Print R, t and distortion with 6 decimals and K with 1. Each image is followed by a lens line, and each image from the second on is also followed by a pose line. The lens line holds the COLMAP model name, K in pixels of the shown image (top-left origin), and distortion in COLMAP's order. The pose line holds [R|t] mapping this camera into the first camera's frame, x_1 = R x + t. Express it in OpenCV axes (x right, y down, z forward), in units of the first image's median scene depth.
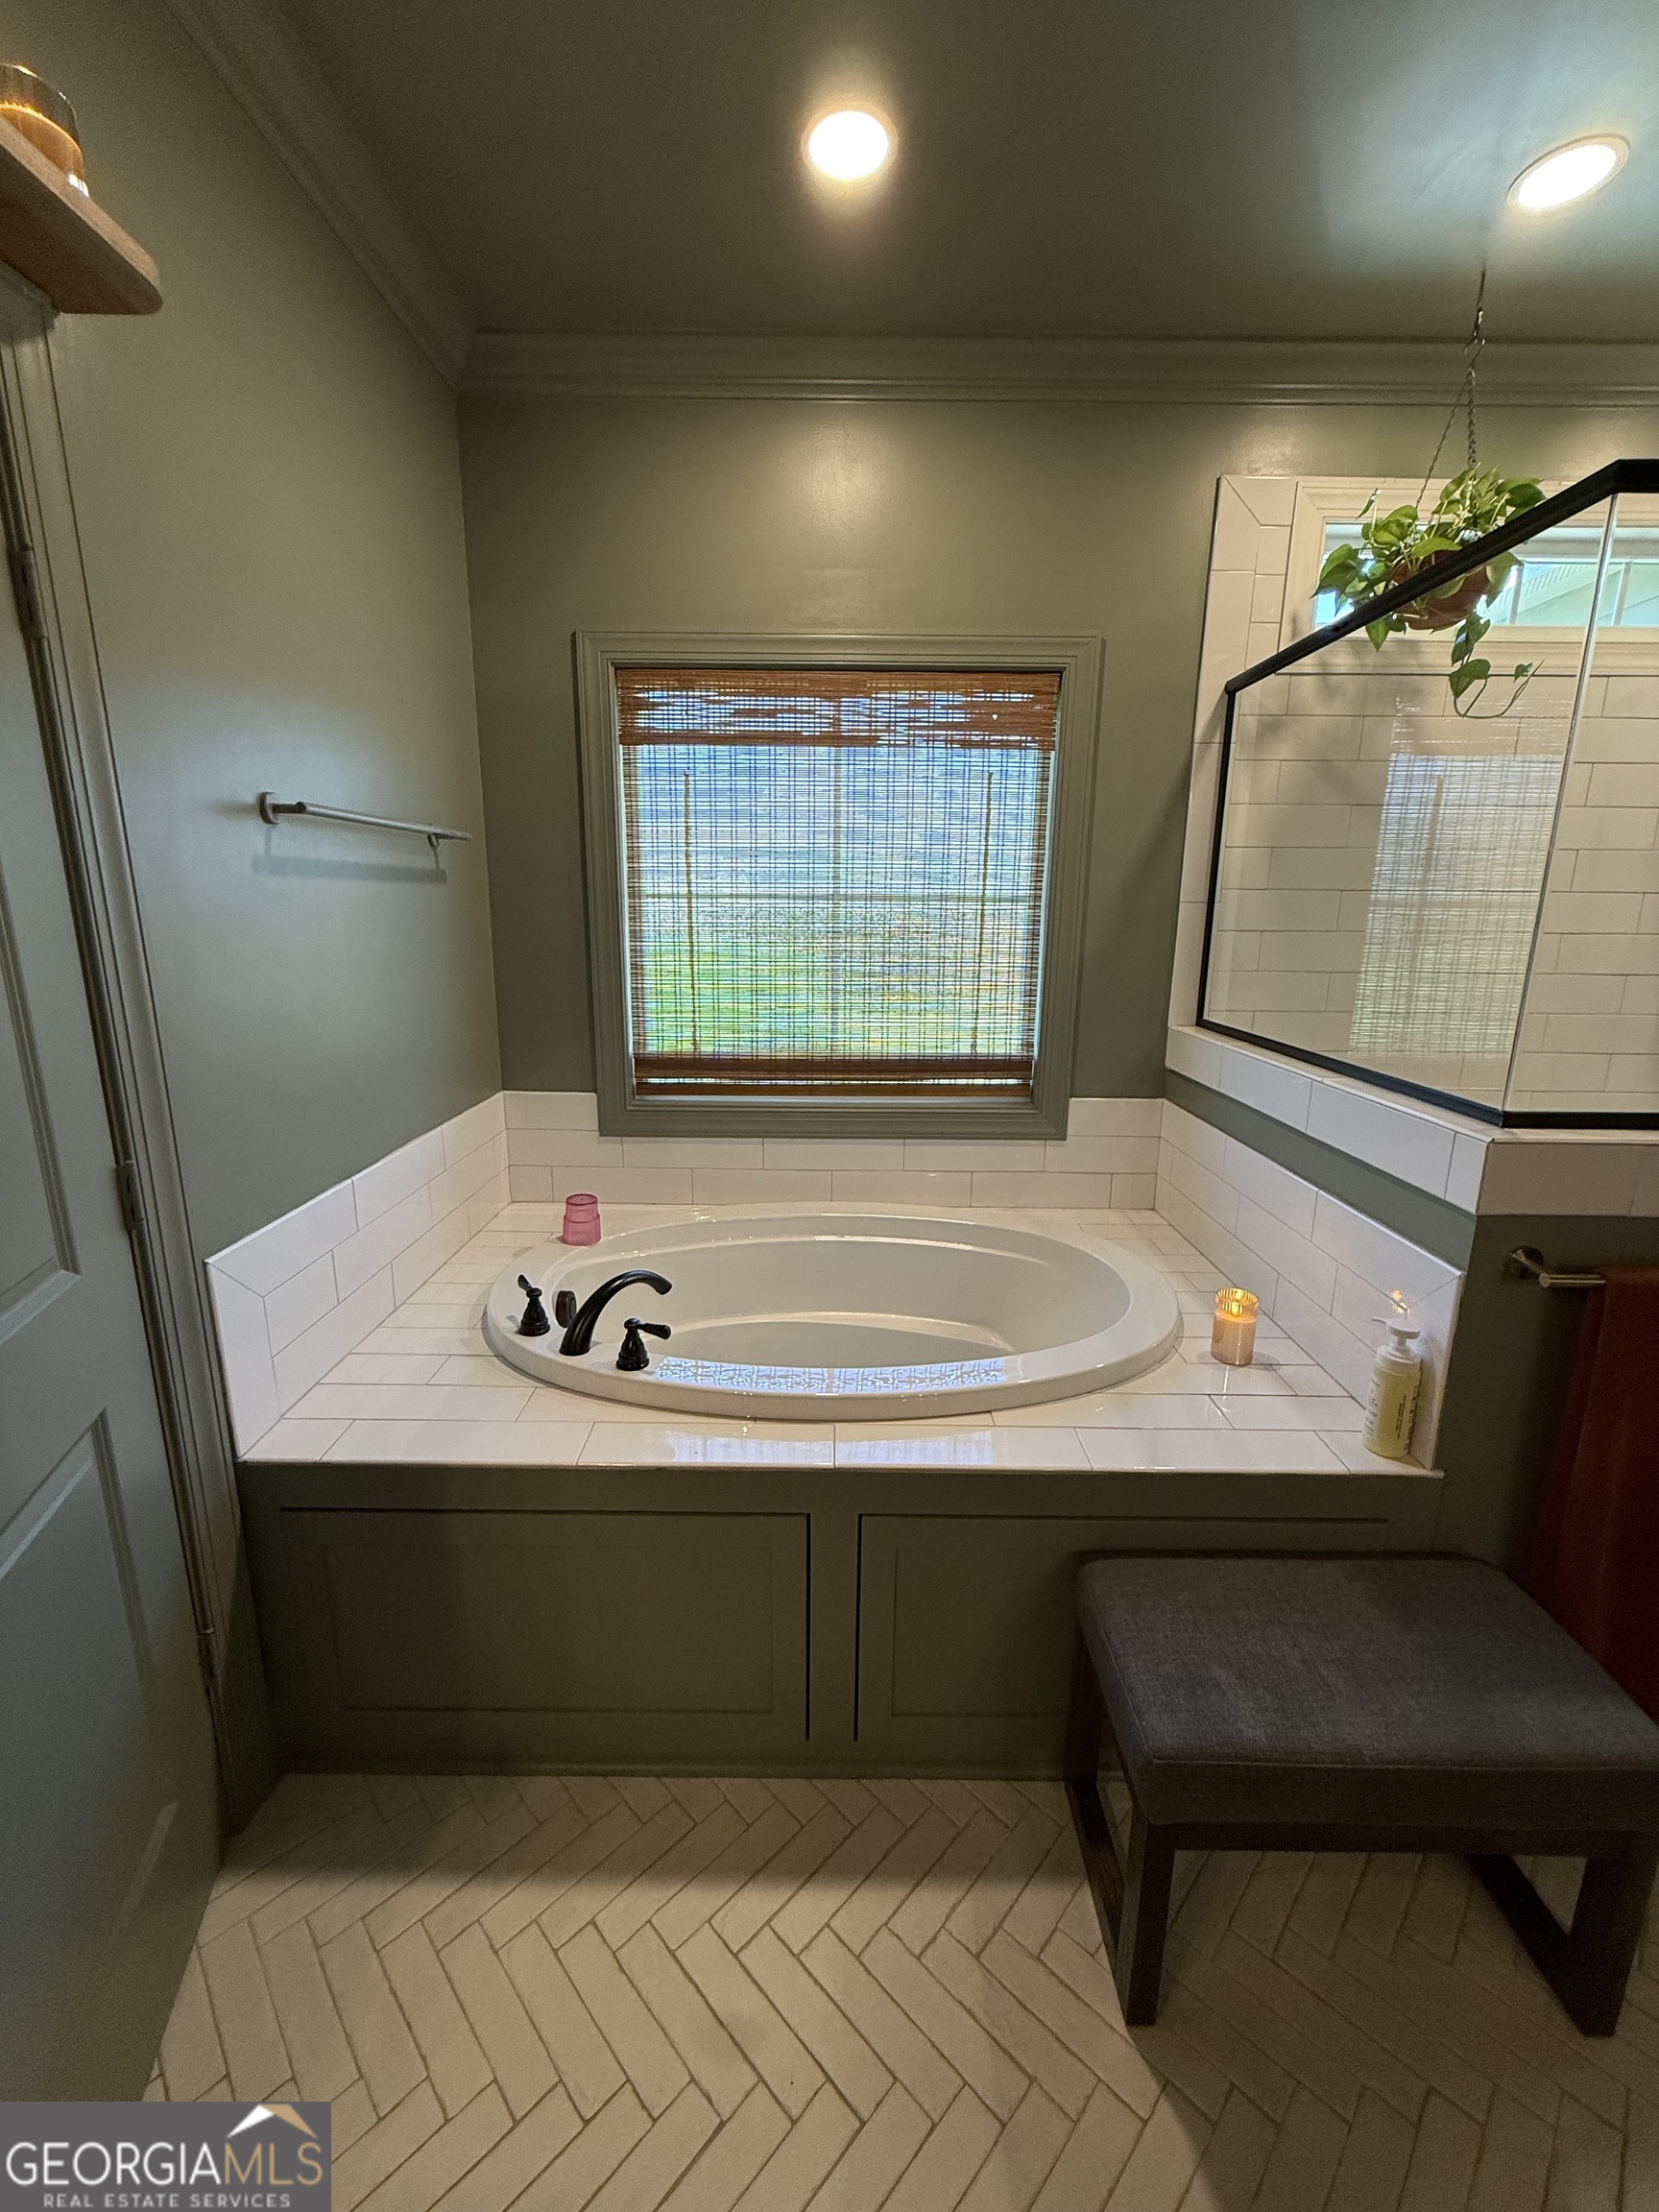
lens RADIAL K [[882.3, 0, 826.7], [0, 882.3, 1103.9], [0, 0, 1]] dist [-0.000787, 0.000213]
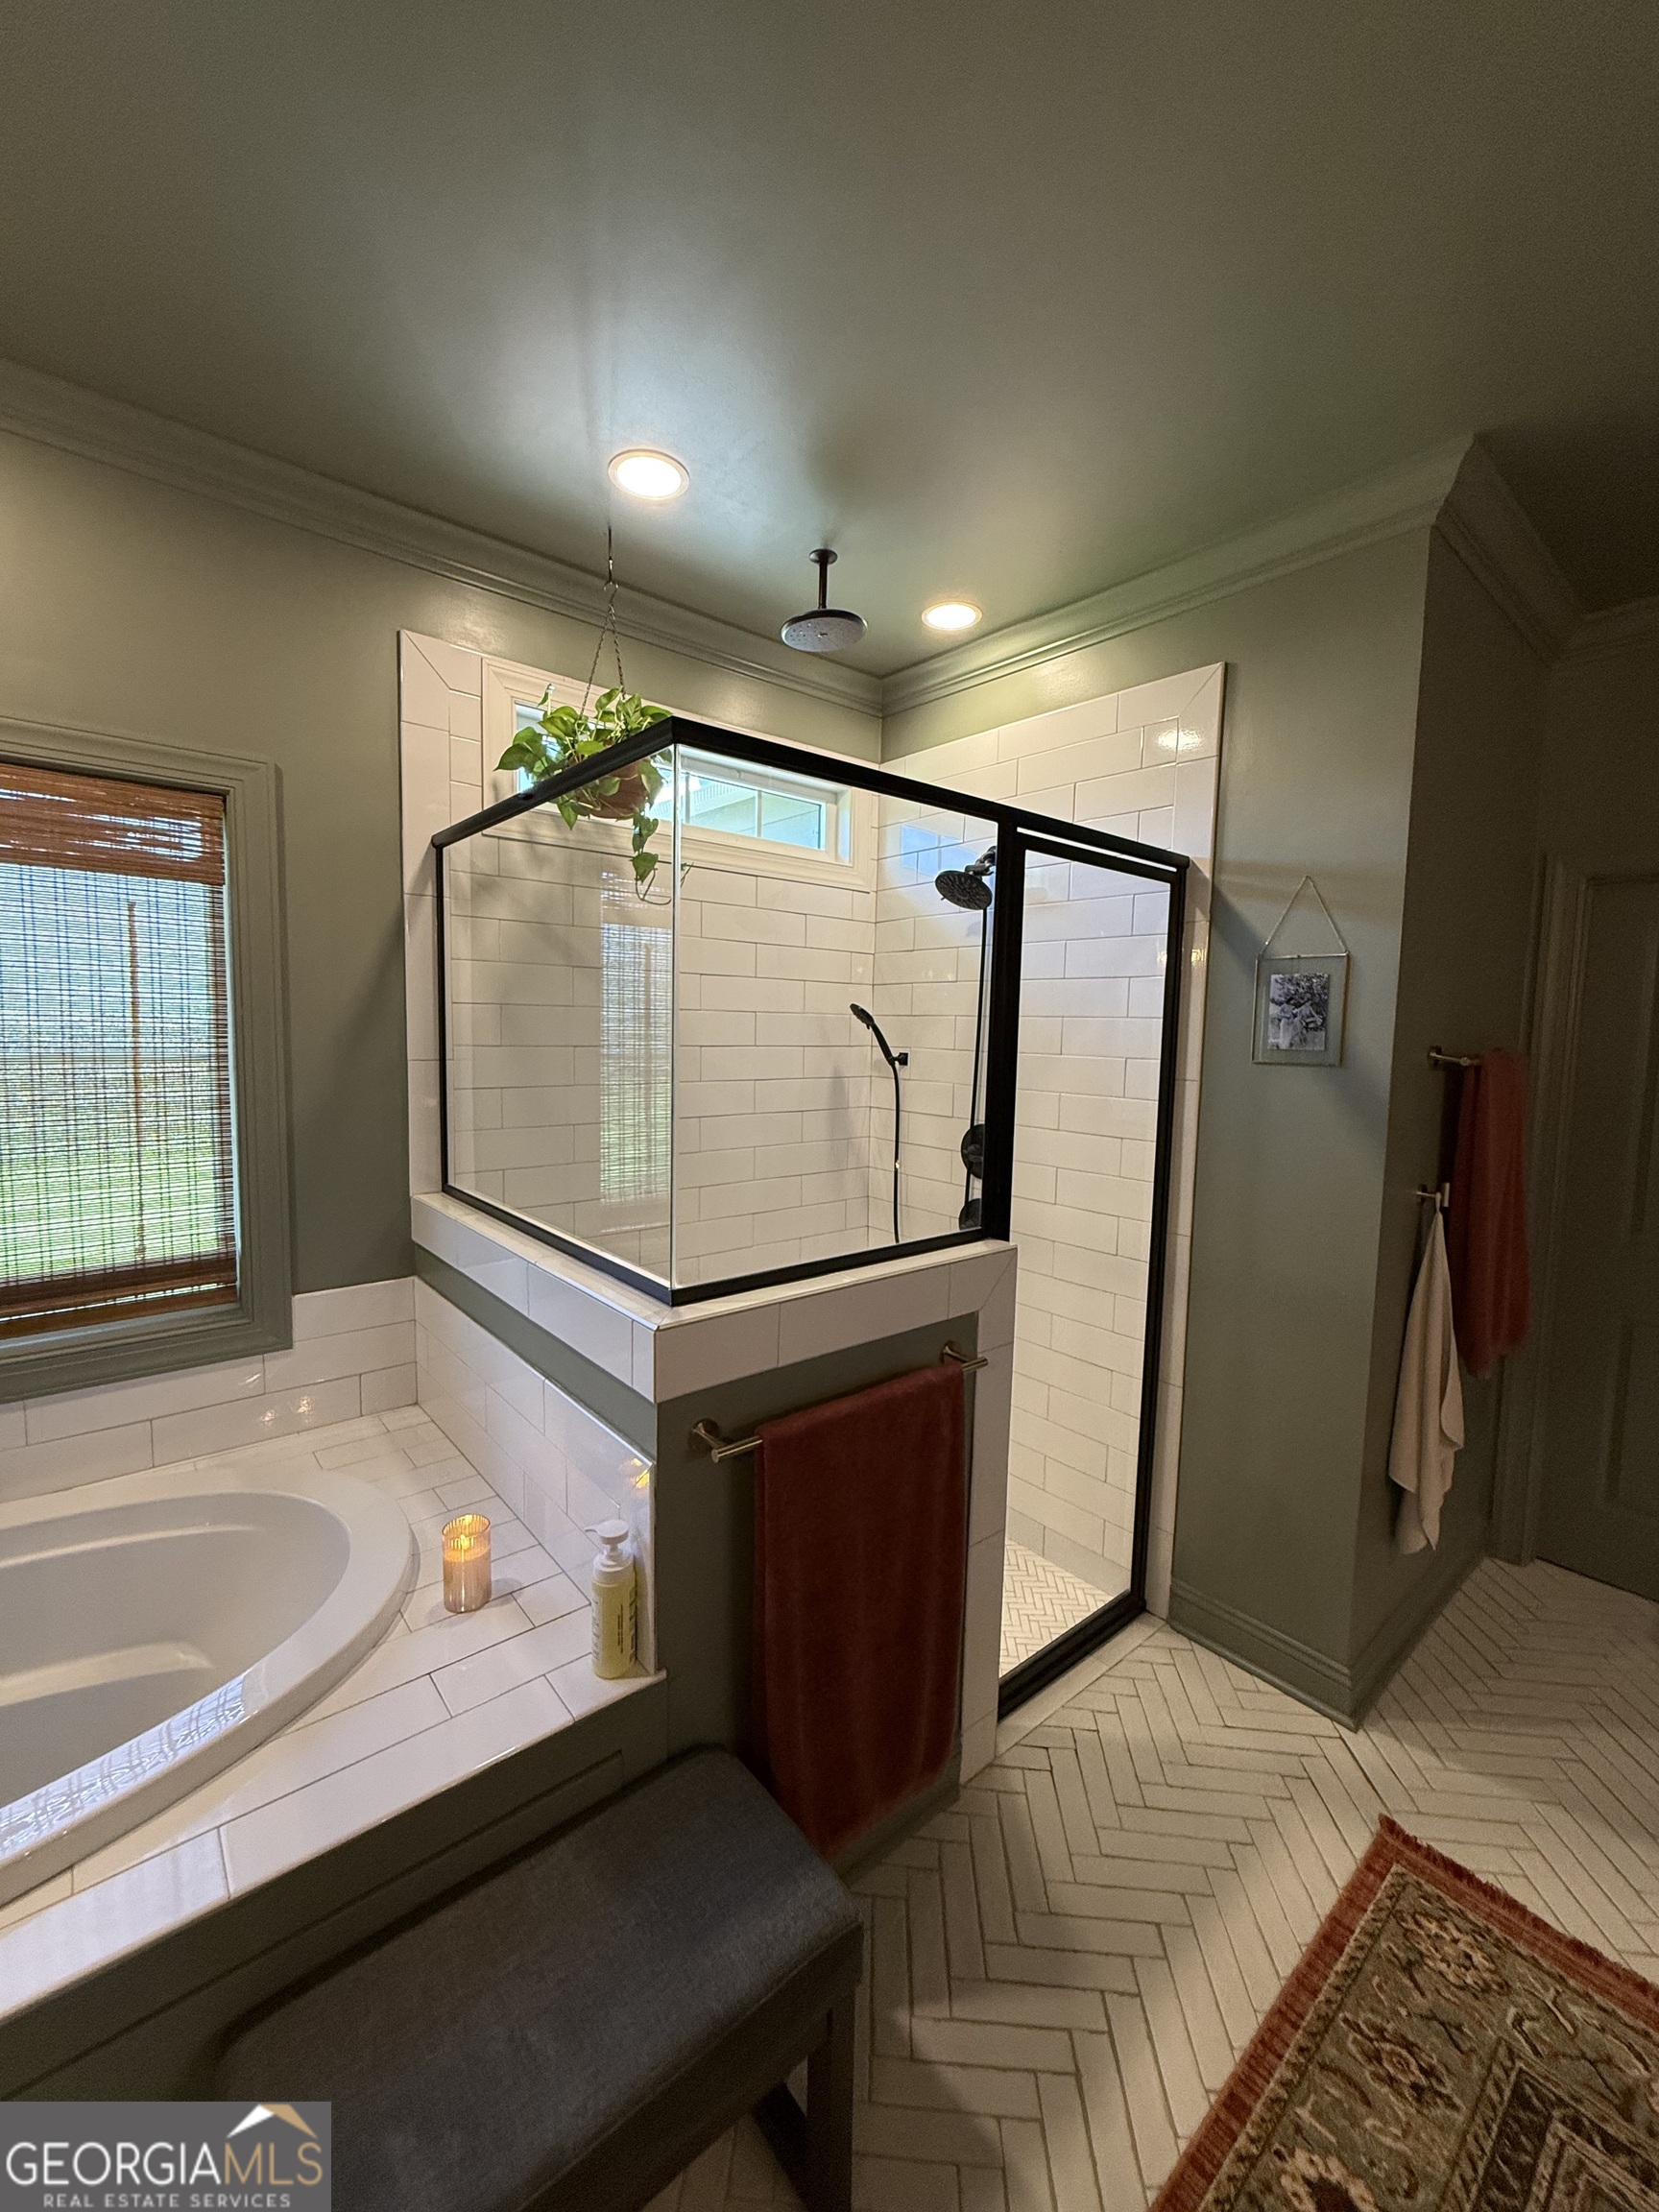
lens RADIAL K [[882.3, 0, 831.9], [0, 882.3, 1099.2], [0, 0, 1]] dist [-0.000787, 0.000213]
pose [[0.762990, -0.047391, 0.644671, 0.156312], [0.128640, 0.988493, -0.079584, -0.064734], [-0.633481, 0.143652, 0.760307, 0.039421]]
